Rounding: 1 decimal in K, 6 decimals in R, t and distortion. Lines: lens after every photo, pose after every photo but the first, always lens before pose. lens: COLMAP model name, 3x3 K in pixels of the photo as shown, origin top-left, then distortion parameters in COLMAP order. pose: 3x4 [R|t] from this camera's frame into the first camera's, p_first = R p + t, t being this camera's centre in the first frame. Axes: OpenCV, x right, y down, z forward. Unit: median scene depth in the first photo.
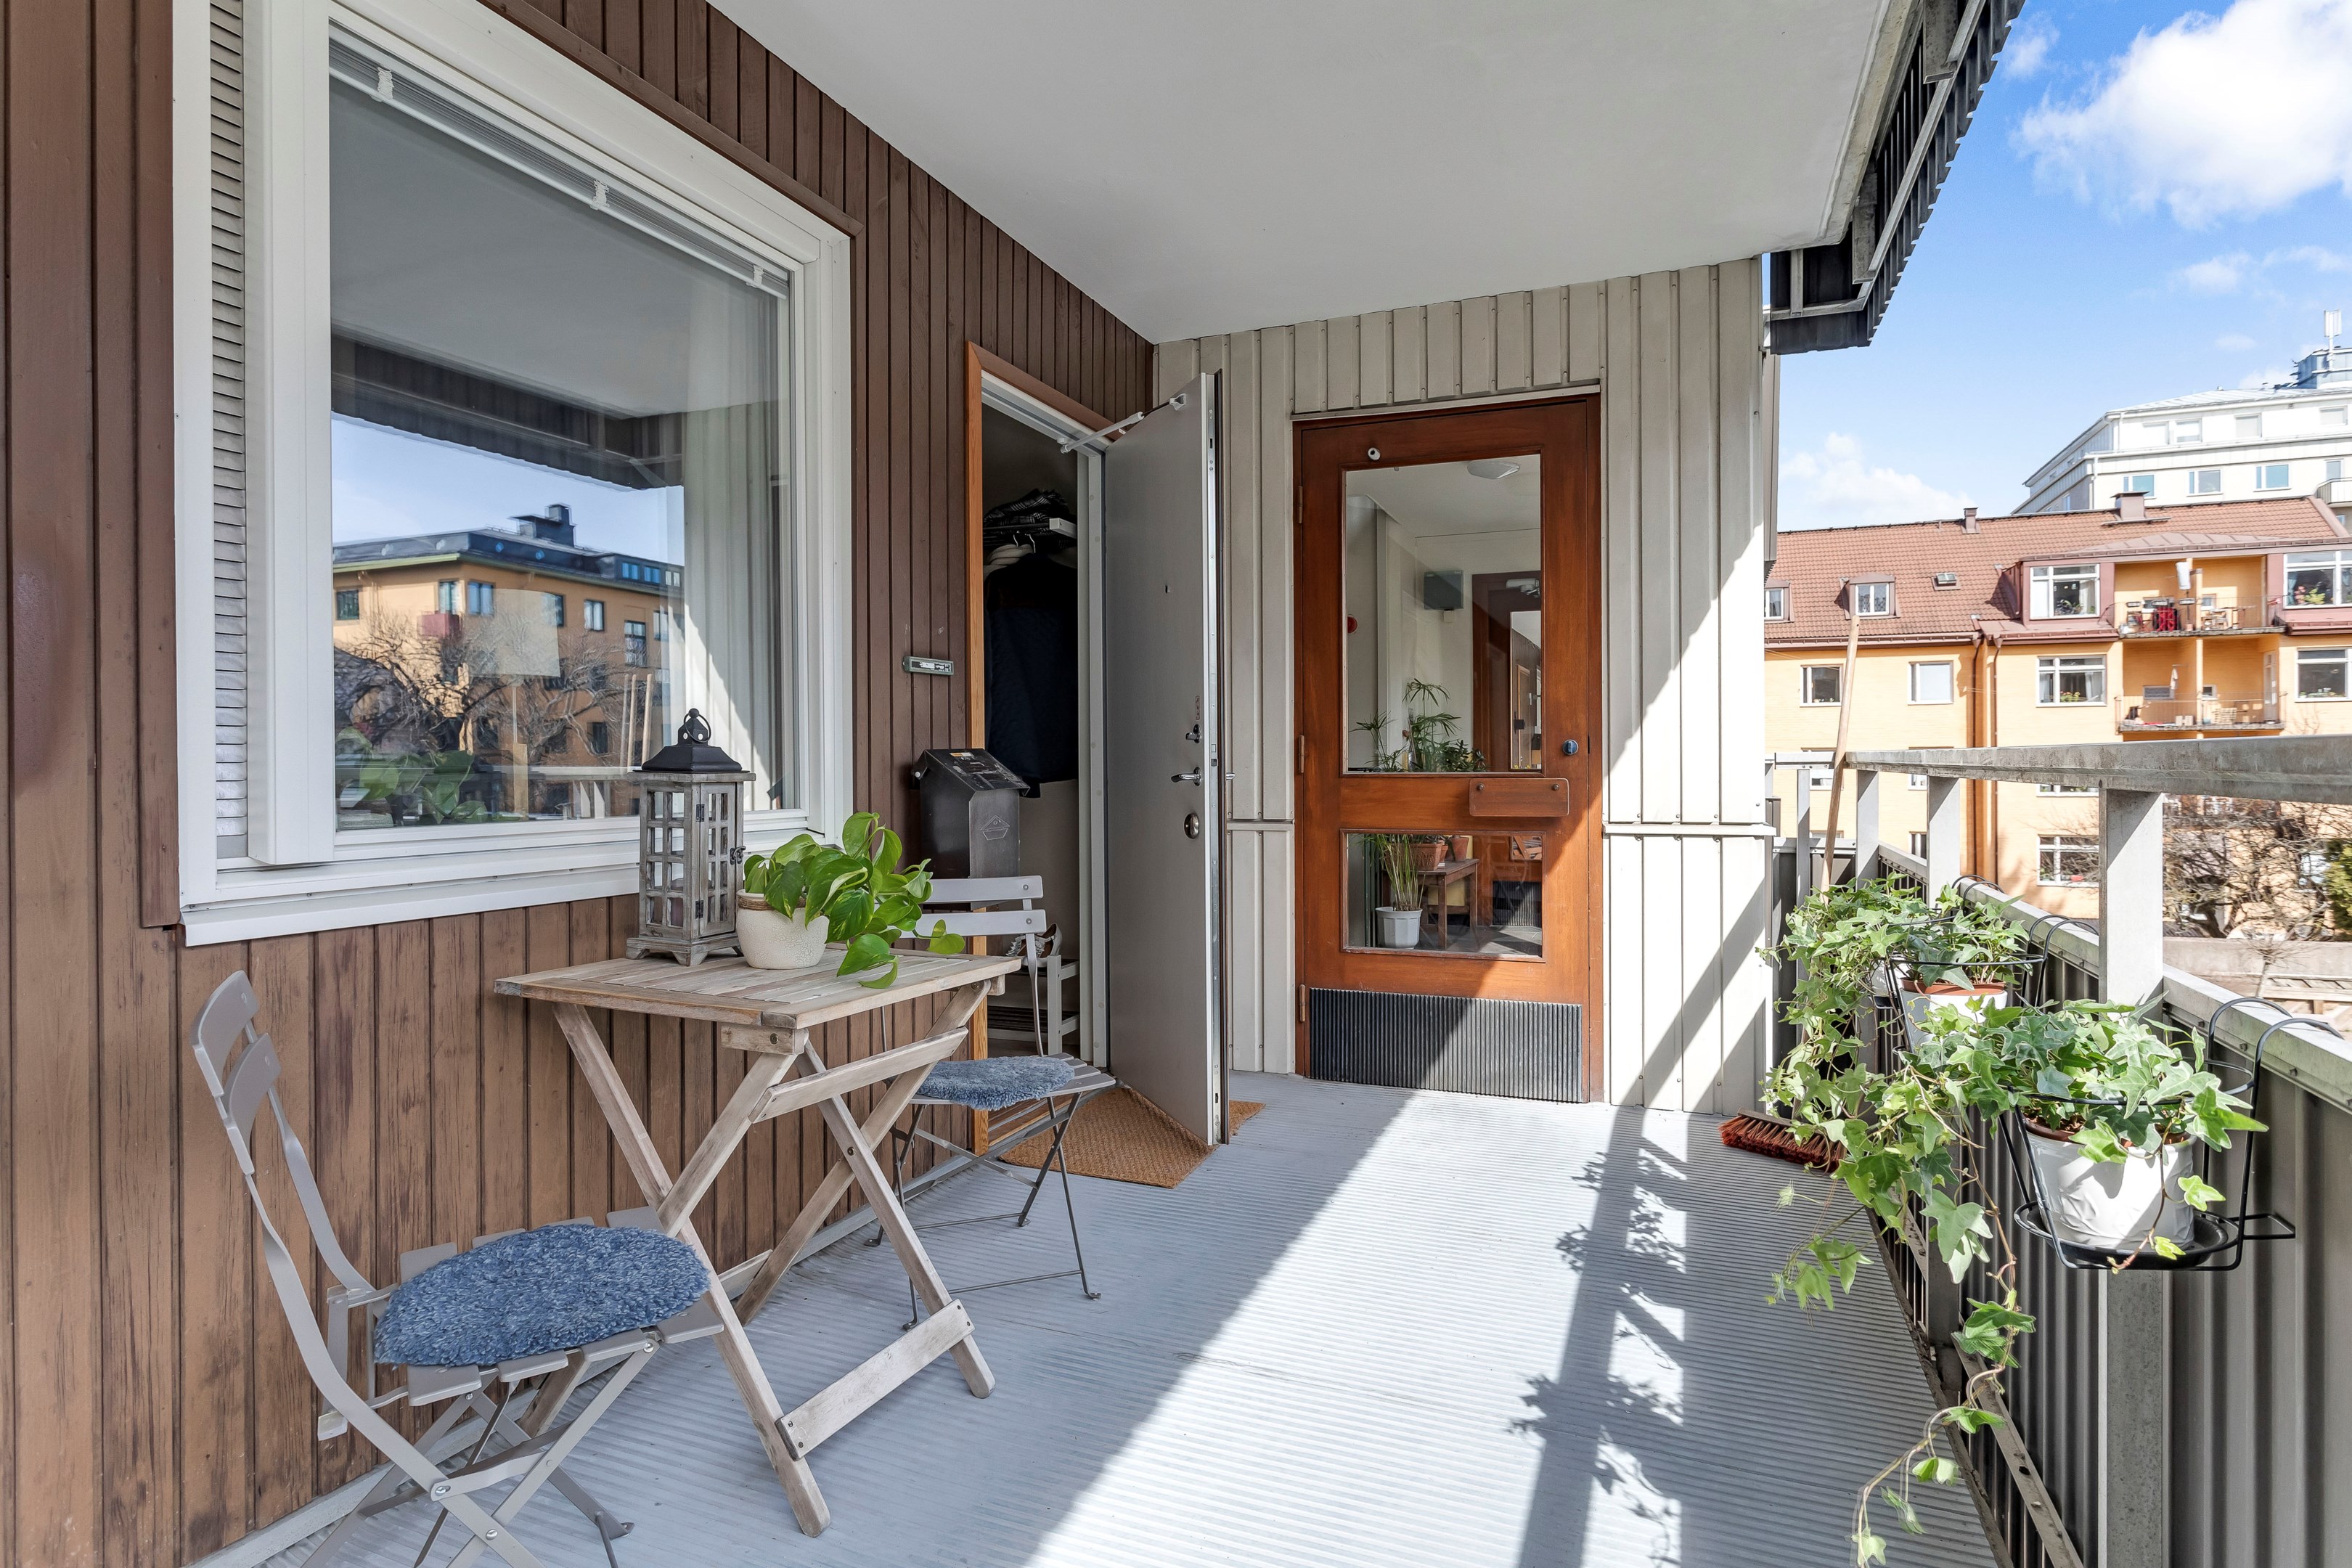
lens RADIAL K [[1282.3, 0, 1171.8], [0, 1282.3, 770.4], [0, 0, 1]] dist [-0.001545, 0.002538]
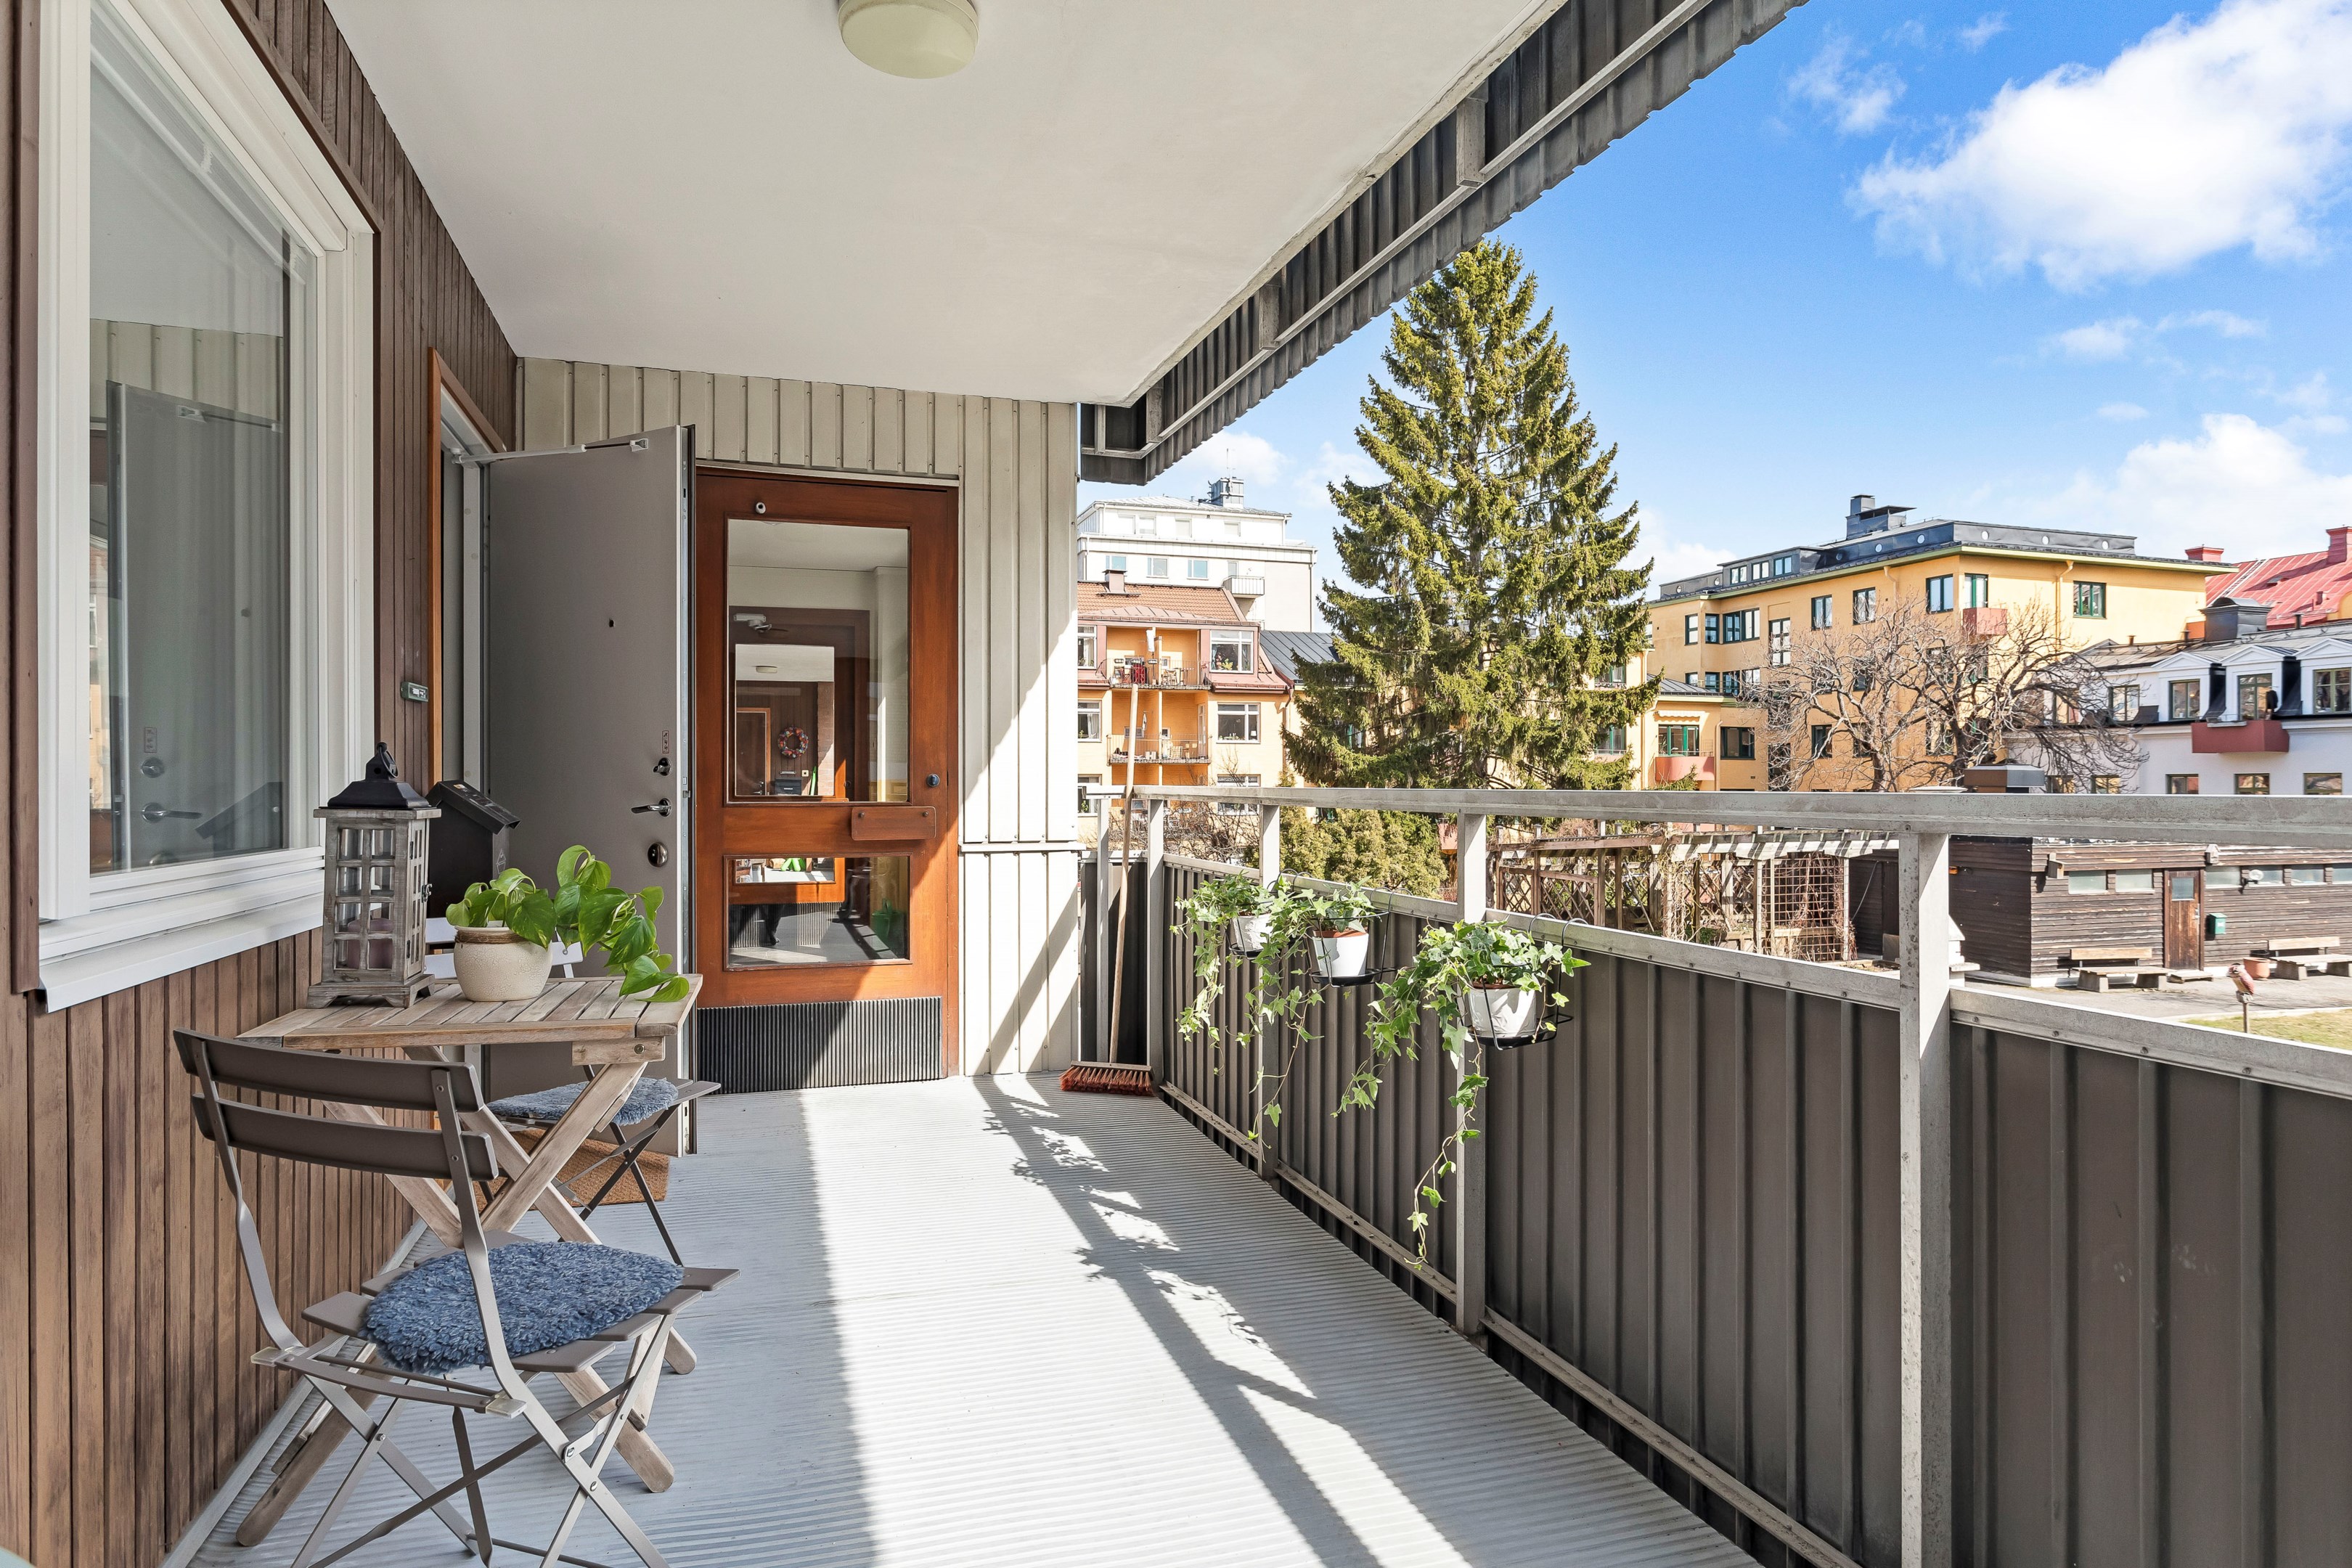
lens RADIAL K [[1316.3, 0, 1176.0], [0, 1316.3, 784.0], [0, 0, 1]] dist [0.000212, 0.000308]
pose [[0.763532, 0.004833, 0.645752, -0.309270], [0.000193, 0.999970, -0.007713, -0.005381], [-0.645770, 0.006013, 0.763508, -0.078082]]
